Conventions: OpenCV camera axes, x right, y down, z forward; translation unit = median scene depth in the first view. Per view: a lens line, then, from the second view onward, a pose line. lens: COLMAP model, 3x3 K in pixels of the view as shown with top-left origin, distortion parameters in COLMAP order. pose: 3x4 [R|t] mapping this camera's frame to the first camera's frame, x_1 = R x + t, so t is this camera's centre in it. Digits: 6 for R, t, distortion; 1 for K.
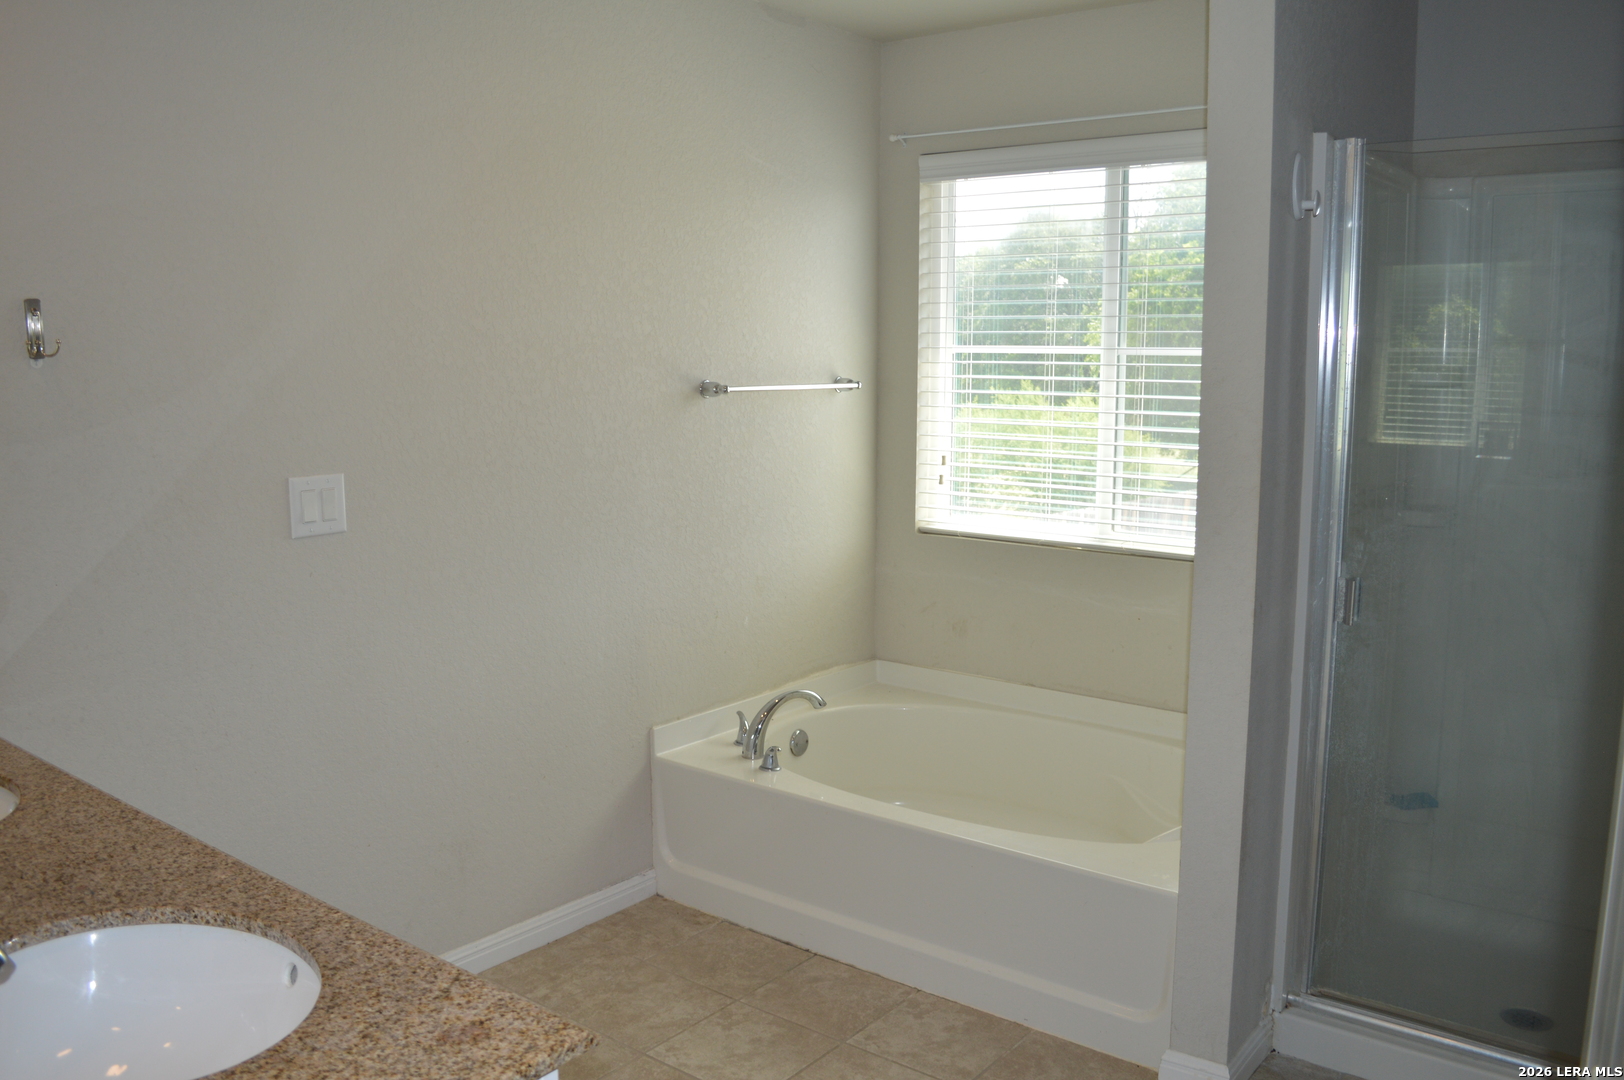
lens RADIAL K [[1296.3, 0, 838.5], [0, 1296.3, 537.0], [0, 0, 1]] dist [-0.083039, 0.012788]
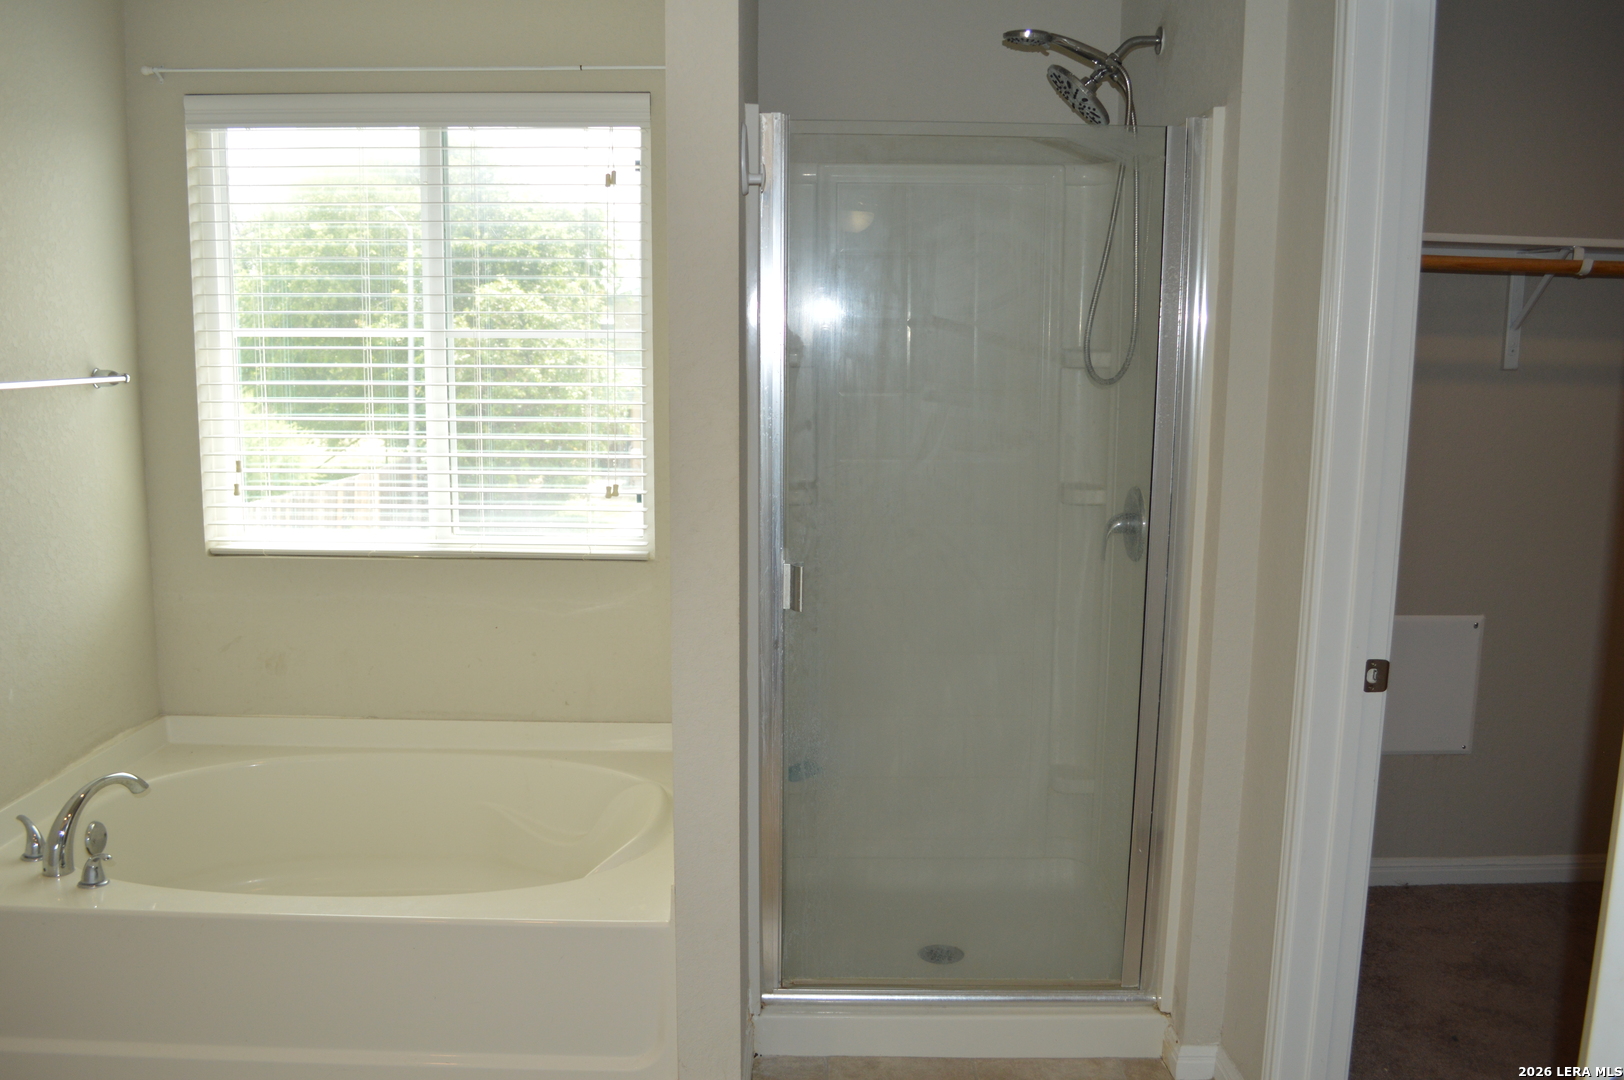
lens RADIAL K [[1296.3, 0, 816.4], [0, 1296.3, 537.1], [0, 0, 1]] dist [-0.083039, 0.012788]
pose [[0.796284, -0.087455, 0.598568, -0.121417], [0.078933, 0.996056, 0.040525, -0.018543], [-0.599751, 0.014977, 0.800046, 0.127961]]
